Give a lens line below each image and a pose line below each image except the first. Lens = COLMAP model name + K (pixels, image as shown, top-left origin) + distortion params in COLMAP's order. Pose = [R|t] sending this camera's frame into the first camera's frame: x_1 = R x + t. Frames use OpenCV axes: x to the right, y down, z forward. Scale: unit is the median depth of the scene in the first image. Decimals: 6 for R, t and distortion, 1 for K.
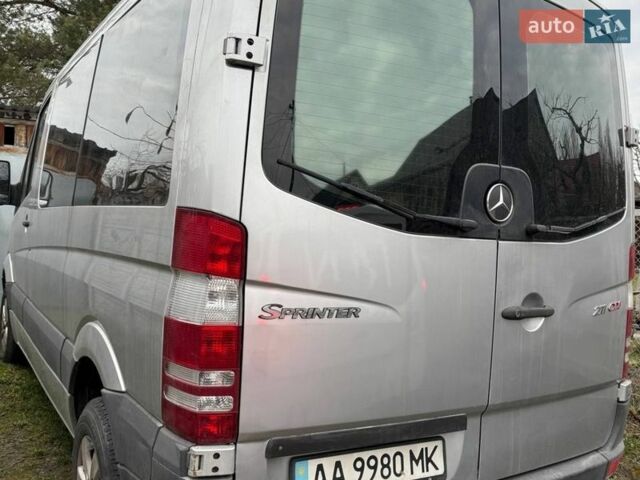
lens RADIAL K [[617.9, 0, 320.0], [0, 617.9, 240.0], [0, 0, 1]] dist [0.167634, -0.375552]
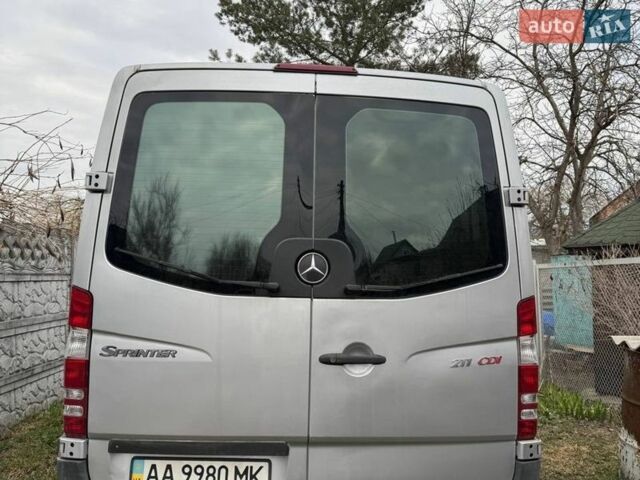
lens RADIAL K [[617.9, 0, 320.0], [0, 617.9, 240.0], [0, 0, 1]] dist [0.167634, -0.375552]
pose [[0.869417, -0.071582, -0.488867, 1.003701], [0.017073, 0.993211, -0.115068, 0.029744], [0.493785, 0.091696, 0.864736, -0.065907]]
